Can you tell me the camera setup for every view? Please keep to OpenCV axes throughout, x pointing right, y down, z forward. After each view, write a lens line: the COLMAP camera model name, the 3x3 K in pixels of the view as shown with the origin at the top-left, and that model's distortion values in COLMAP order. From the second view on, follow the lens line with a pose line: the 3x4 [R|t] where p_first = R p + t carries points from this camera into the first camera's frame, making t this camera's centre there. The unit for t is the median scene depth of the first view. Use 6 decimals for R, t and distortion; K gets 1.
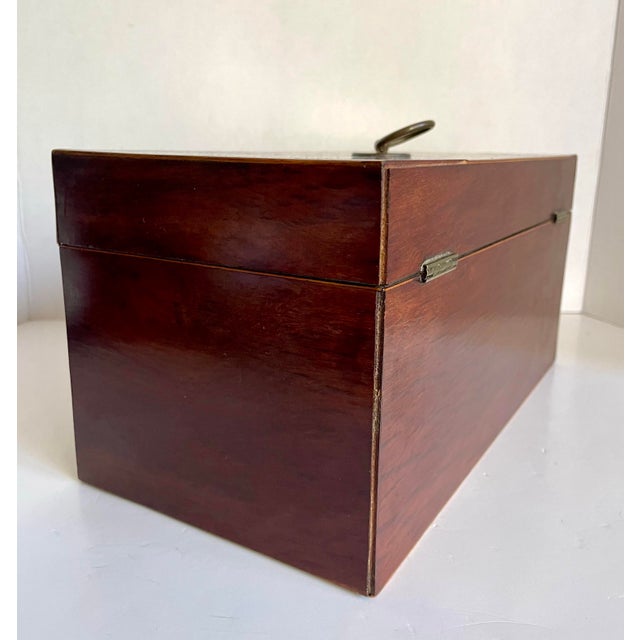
lens RADIAL K [[631.8, 0, 319.6], [0, 631.8, 321.1], [0, 0, 1]] dist [0.031572, 0.000000]
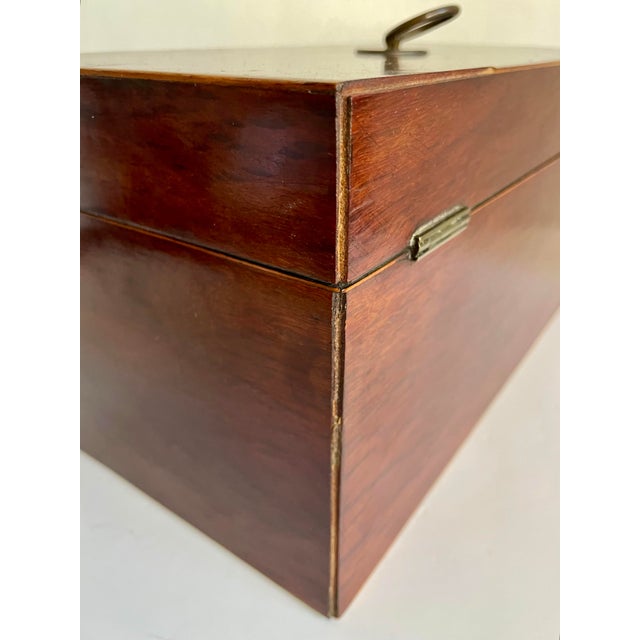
lens RADIAL K [[540.3, 0, 319.3], [0, 540.3, 336.8], [0, 0, 1]] dist [0.008476, -0.039932]
pose [[0.997120, 0.030995, -0.069214, 0.108824], [-0.013297, 0.969981, 0.242817, -0.129175], [0.074663, -0.241197, 0.967600, 0.409601]]
